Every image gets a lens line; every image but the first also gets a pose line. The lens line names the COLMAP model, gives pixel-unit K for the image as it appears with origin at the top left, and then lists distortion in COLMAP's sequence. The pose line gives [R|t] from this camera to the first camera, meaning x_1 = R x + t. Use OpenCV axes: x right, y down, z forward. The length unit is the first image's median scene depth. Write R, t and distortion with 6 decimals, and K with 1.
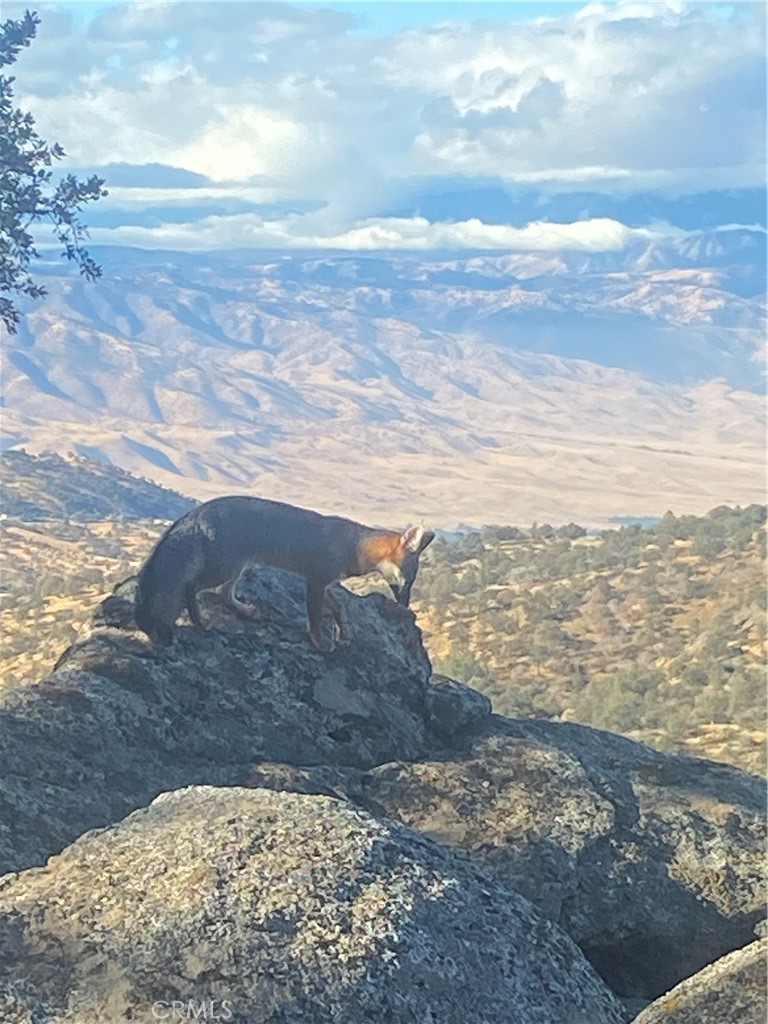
lens RADIAL K [[4027.5, 0, 384.0], [0, 4027.5, 512.0], [0, 0, 1]] dist [0.229889, 0.000000]
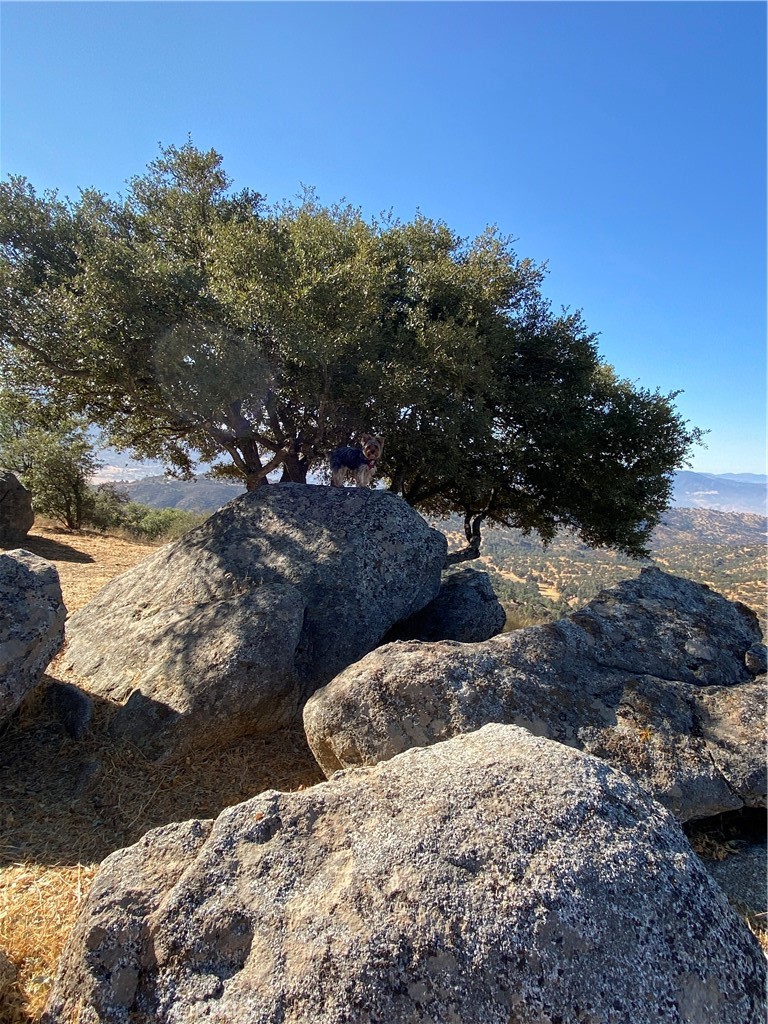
lens RADIAL K [[688.3, 0, 384.4], [0, 688.3, 512.5], [0, 0, 1]] dist [-0.005310, -0.004356]
pose [[0.805435, 0.093872, -0.585203, 0.084994], [-0.094602, 0.995081, 0.029416, -0.031818], [0.585086, 0.031668, 0.810353, 0.763144]]
